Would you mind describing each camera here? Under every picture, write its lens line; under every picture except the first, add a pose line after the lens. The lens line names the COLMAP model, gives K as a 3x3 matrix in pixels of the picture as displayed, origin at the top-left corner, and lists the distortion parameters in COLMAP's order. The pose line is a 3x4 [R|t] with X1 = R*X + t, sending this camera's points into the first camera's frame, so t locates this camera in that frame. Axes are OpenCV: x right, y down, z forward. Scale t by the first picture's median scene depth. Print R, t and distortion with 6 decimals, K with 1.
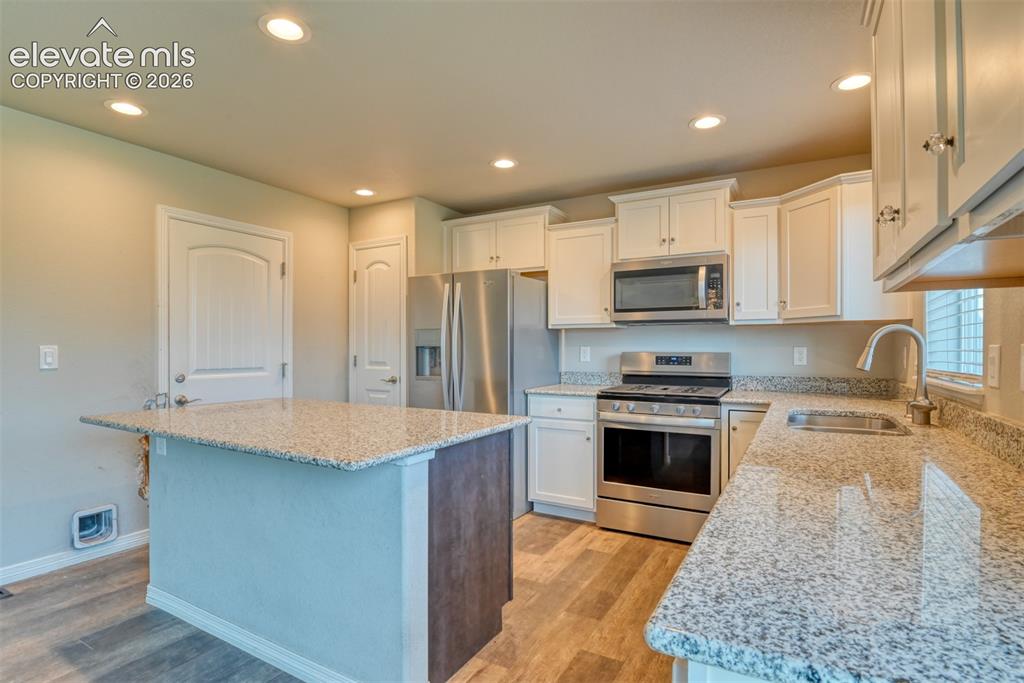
lens RADIAL K [[505.3, 0, 509.8], [0, 505.3, 351.1], [0, 0, 1]] dist [-0.029677, -0.001289]
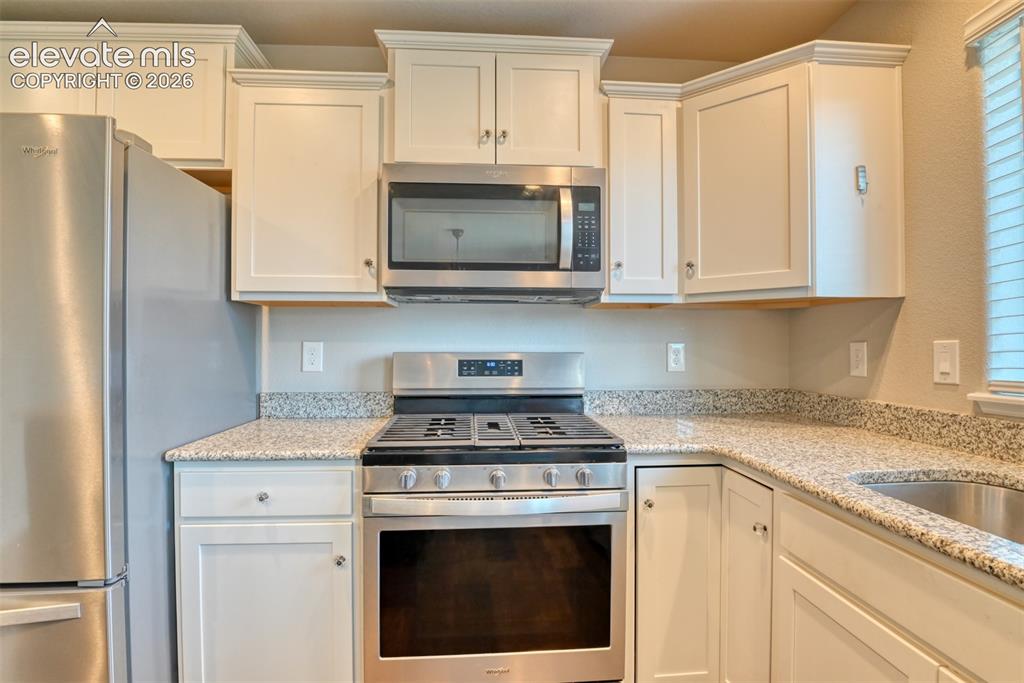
lens RADIAL K [[505.3, 0, 504.2], [0, 505.3, 346.6], [0, 0, 1]] dist [-0.029677, -0.001289]
pose [[0.839176, -0.000956, 0.543860, 0.041948], [0.002984, 0.999991, -0.002847, -0.002409], [-0.543853, 0.004012, 0.839171, 0.547868]]
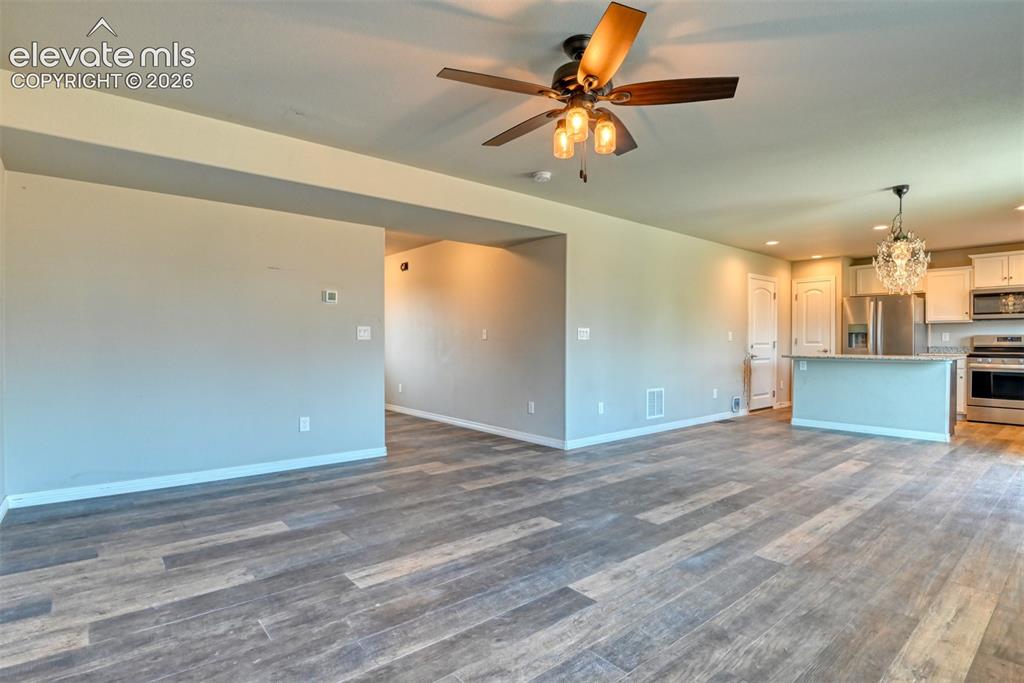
lens RADIAL K [[505.3, 0, 506.1], [0, 505.3, 342.8], [0, 0, 1]] dist [-0.029677, -0.001289]
pose [[0.933062, 0.000602, -0.359716, -0.806142], [-0.002162, 0.999990, -0.003935, 0.044453], [0.359710, 0.004449, 0.933053, -1.447257]]
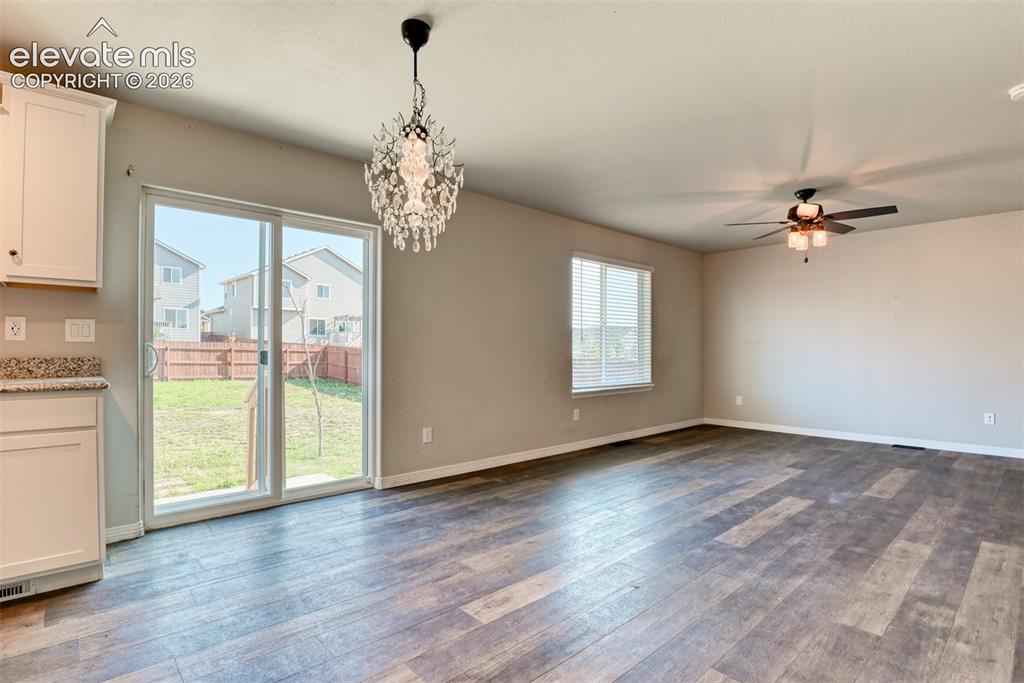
lens RADIAL K [[505.3, 0, 507.5], [0, 505.3, 351.6], [0, 0, 1]] dist [-0.029677, -0.001289]
pose [[-0.951261, -0.003833, 0.308365, -0.631474], [-0.001117, 0.999959, 0.008983, 0.032353], [-0.308386, 0.008201, -0.951226, 0.584861]]
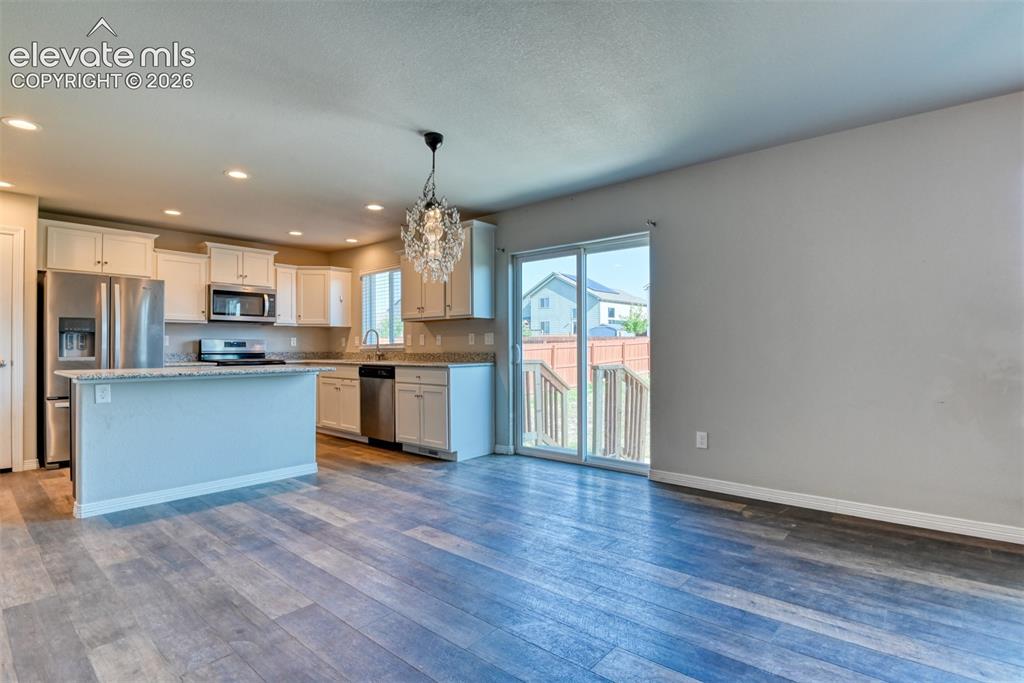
lens RADIAL K [[505.3, 0, 526.8], [0, 505.3, 350.3], [0, 0, 1]] dist [-0.029677, -0.001289]
pose [[0.172772, -0.006812, 0.984938, -1.209877], [0.006570, 0.999962, 0.005763, 0.036042], [-0.984940, 0.005475, 0.172810, -0.277066]]
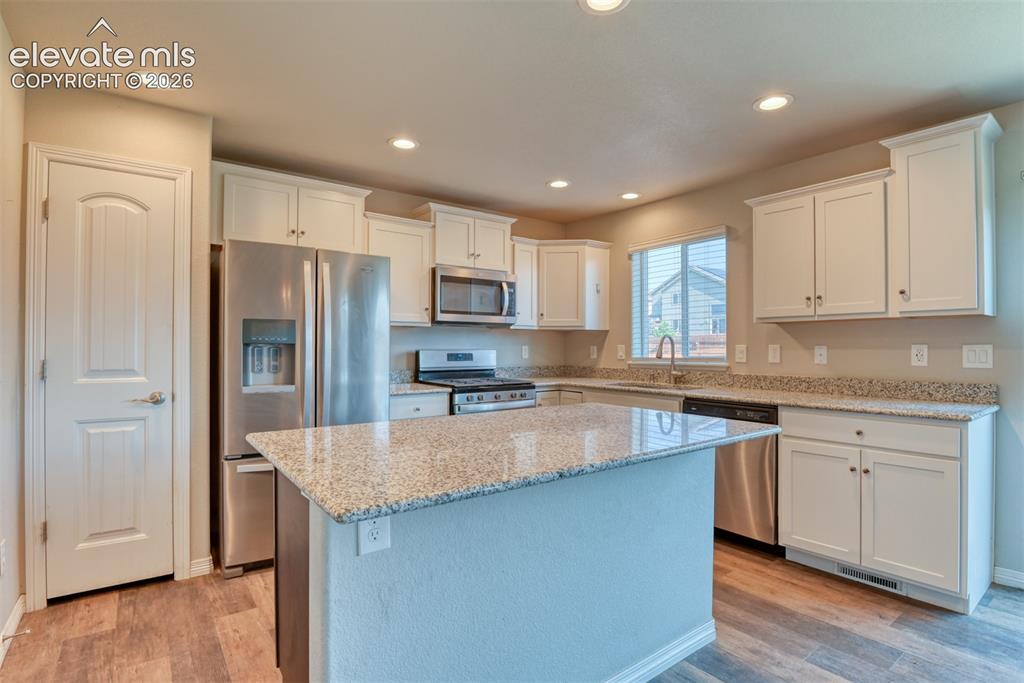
lens RADIAL K [[505.3, 0, 516.0], [0, 505.3, 351.2], [0, 0, 1]] dist [-0.029677, -0.001289]
pose [[0.391453, -0.009941, 0.920144, -0.719375], [0.002343, 0.999949, 0.009807, -0.005875], [-0.920195, -0.001683, 0.391456, 0.433366]]
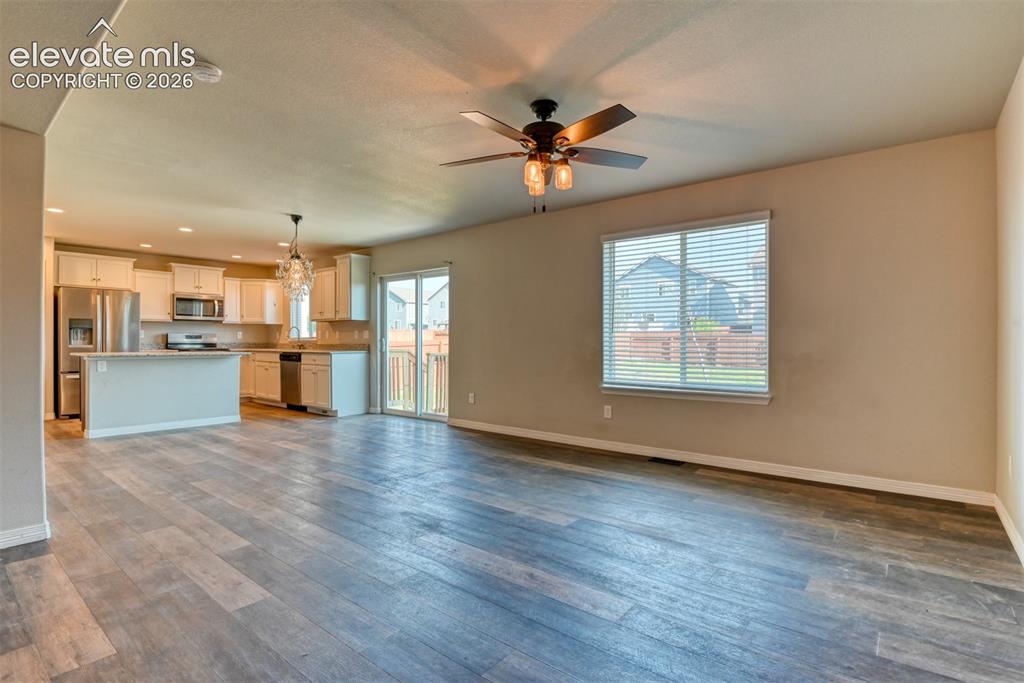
lens RADIAL K [[505.3, 0, 525.4], [0, 505.3, 348.7], [0, 0, 1]] dist [-0.029677, -0.001289]
pose [[0.151531, -0.014870, 0.988341, -1.779212], [-0.000211, 0.999886, 0.015076, 0.038998], [-0.988452, -0.002493, 0.151511, -0.900239]]
